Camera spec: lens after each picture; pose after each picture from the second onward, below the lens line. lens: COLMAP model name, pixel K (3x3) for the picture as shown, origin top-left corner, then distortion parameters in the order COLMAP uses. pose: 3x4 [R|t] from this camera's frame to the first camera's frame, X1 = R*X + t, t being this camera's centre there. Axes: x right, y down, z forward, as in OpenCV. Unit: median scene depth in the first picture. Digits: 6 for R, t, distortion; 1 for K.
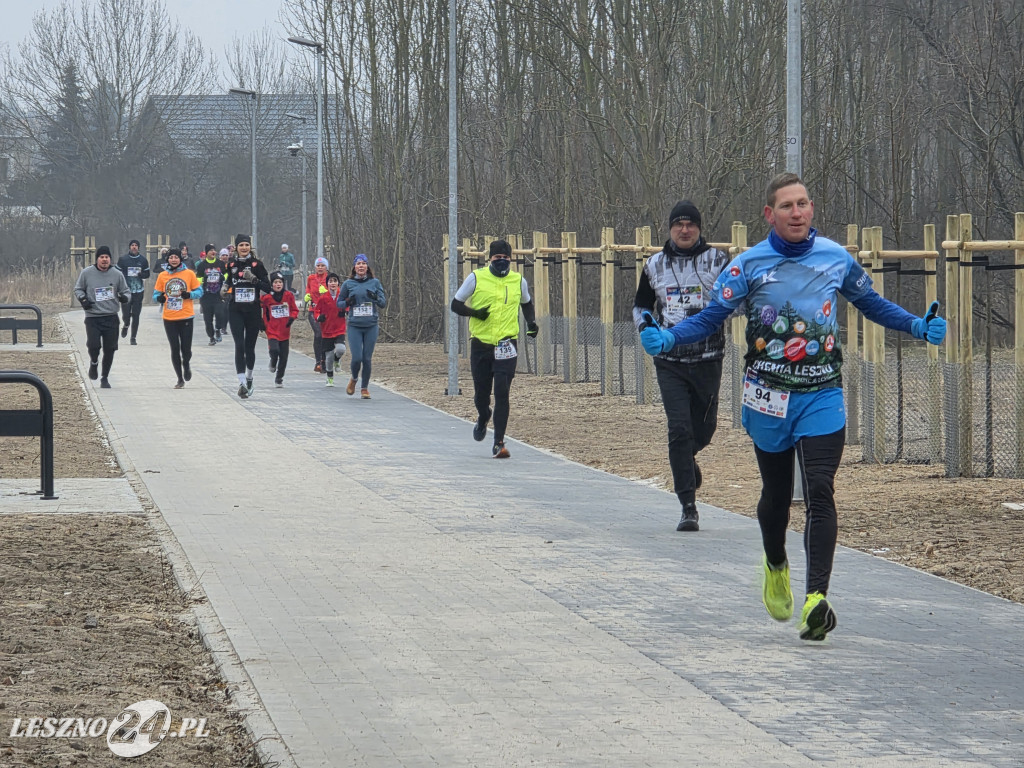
lens RADIAL K [[6732.0, 0, 512.0], [0, 6732.0, 384.0], [0, 0, 1]] dist [0.125298, 19.943467]
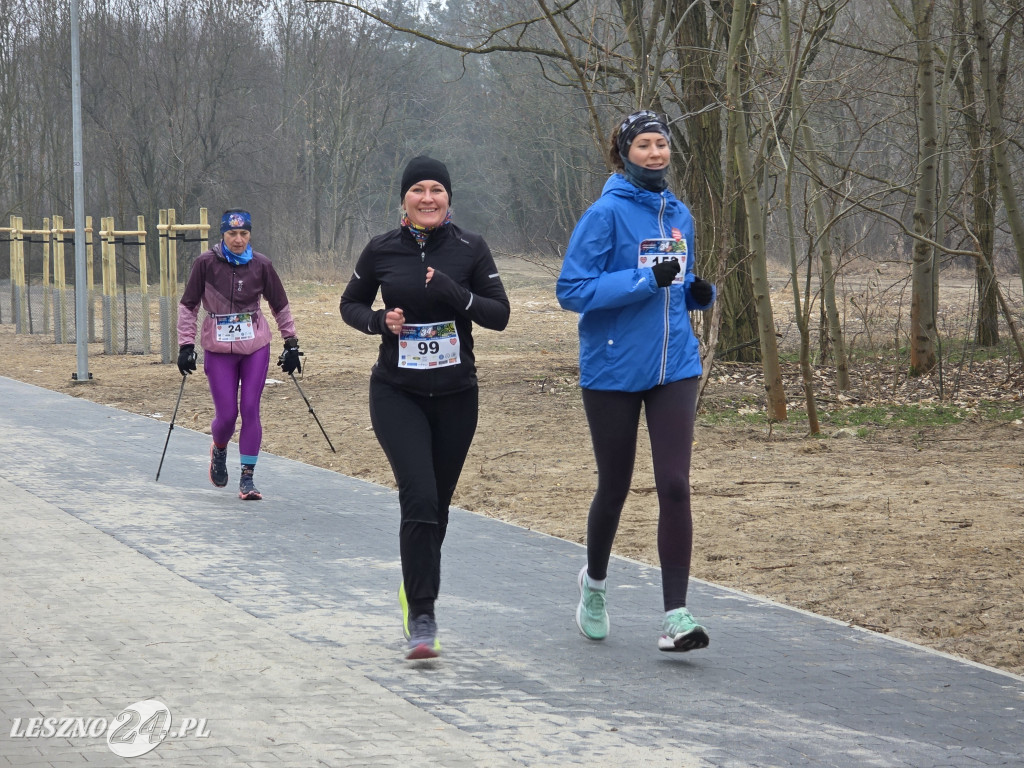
lens RADIAL K [[3363.1, 0, 518.0], [0, 3363.1, 389.5], [0, 0, 1]] dist [0.327010, -1.633022]
pose [[0.981052, -0.016132, 0.193073, -0.018980], [0.011046, 0.999564, 0.027390, -0.003110], [-0.193431, -0.024738, 0.980802, 0.224158]]
